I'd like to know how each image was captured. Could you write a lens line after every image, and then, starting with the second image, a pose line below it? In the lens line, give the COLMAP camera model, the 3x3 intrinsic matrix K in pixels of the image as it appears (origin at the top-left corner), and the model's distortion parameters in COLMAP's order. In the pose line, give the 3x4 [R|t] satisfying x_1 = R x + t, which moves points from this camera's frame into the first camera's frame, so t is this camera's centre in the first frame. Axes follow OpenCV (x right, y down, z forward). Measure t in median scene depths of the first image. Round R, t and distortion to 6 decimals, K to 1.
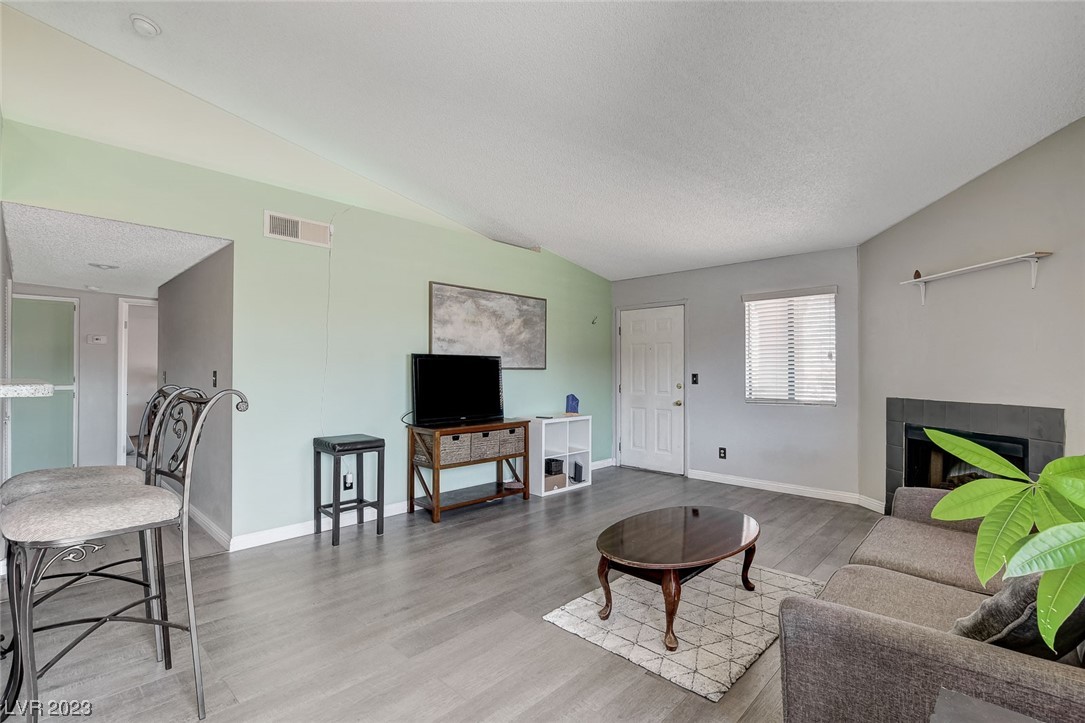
lens RADIAL K [[497.4, 0, 536.9], [0, 497.4, 365.0], [0, 0, 1]] dist [-0.012872, 0.000425]
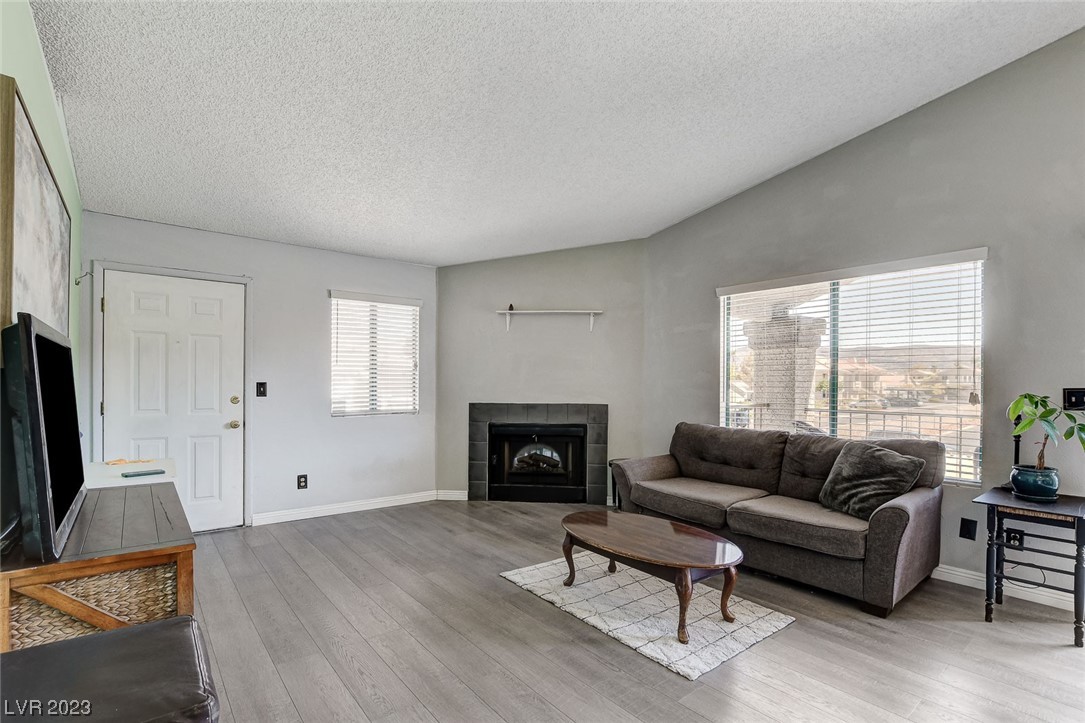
lens RADIAL K [[511.4, 0, 536.8], [0, 511.4, 388.5], [0, 0, 1]] dist [-0.022239, 0.000208]
pose [[0.127472, -0.011981, 0.991770, -0.438067], [-0.023613, 0.999607, 0.015111, 0.006775], [-0.991561, -0.025345, 0.127139, 0.591226]]
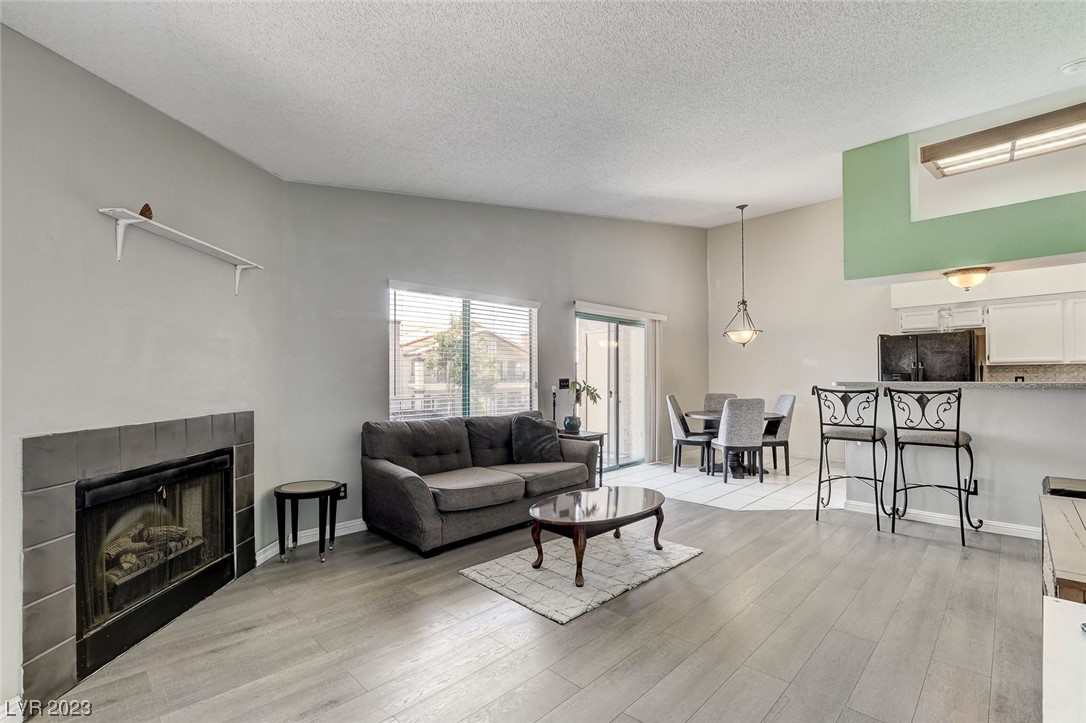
lens RADIAL K [[484.3, 0, 544.6], [0, 484.3, 373.3], [0, 0, 1]] dist [-0.023461, 0.000259]
pose [[-0.999943, 0.001829, 0.010500, 0.227407], [0.001553, 0.999654, -0.026275, 0.018853], [-0.010544, -0.026257, -0.999600, 1.215465]]
